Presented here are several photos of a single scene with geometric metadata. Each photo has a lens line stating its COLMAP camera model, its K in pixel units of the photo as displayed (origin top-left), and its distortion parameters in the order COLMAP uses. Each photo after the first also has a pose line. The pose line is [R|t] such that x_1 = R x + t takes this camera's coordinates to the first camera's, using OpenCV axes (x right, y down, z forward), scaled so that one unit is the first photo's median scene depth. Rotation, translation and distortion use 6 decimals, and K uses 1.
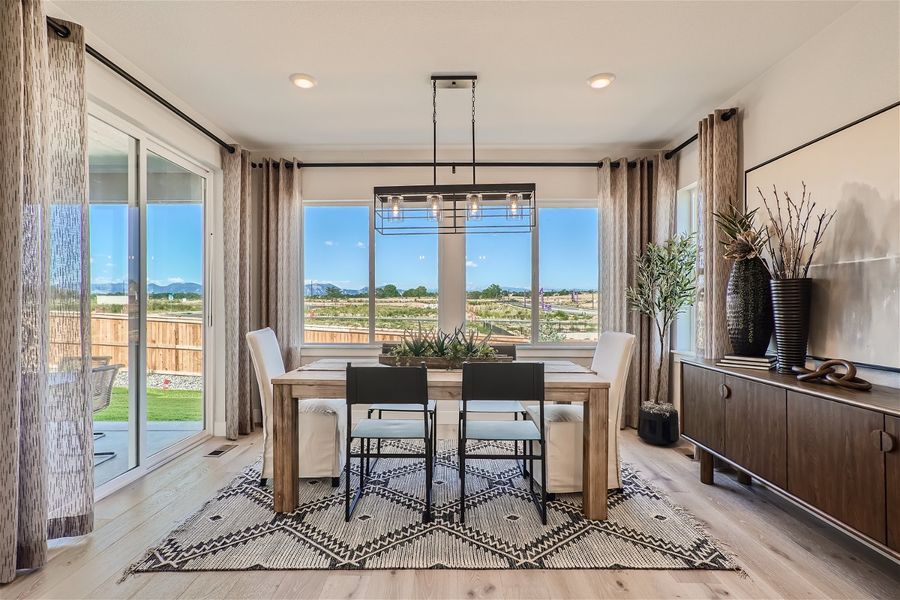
lens RADIAL K [[416.9, 0, 442.3], [0, 416.9, 303.4], [0, 0, 1]] dist [-0.003556, 0.000592]
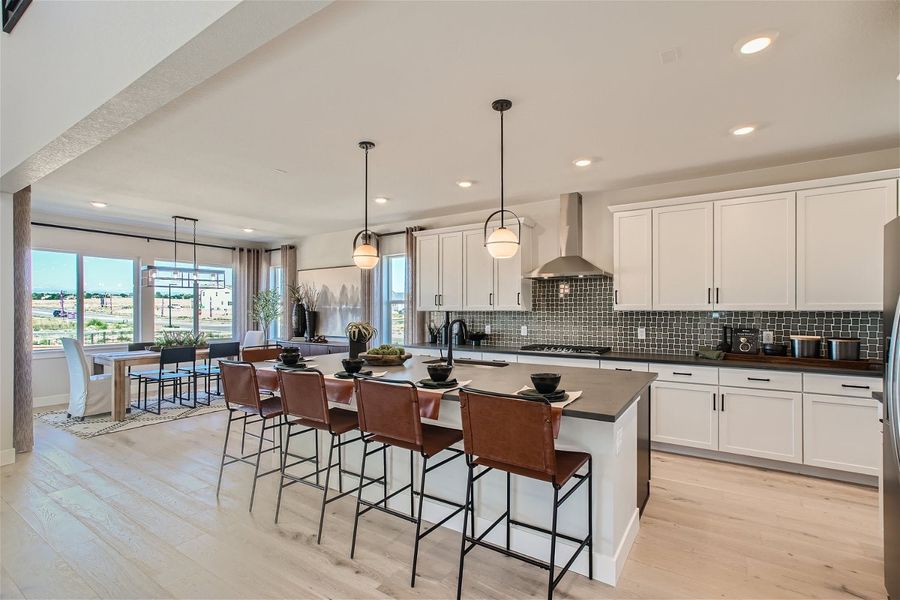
lens RADIAL K [[416.9, 0, 444.9], [0, 416.9, 309.6], [0, 0, 1]] dist [-0.003556, 0.000592]
pose [[0.542645, -0.001292, 0.839961, -1.016478], [-0.000355, 0.999998, 0.001768, -0.062257], [-0.839962, -0.001258, 0.542644, -1.260915]]
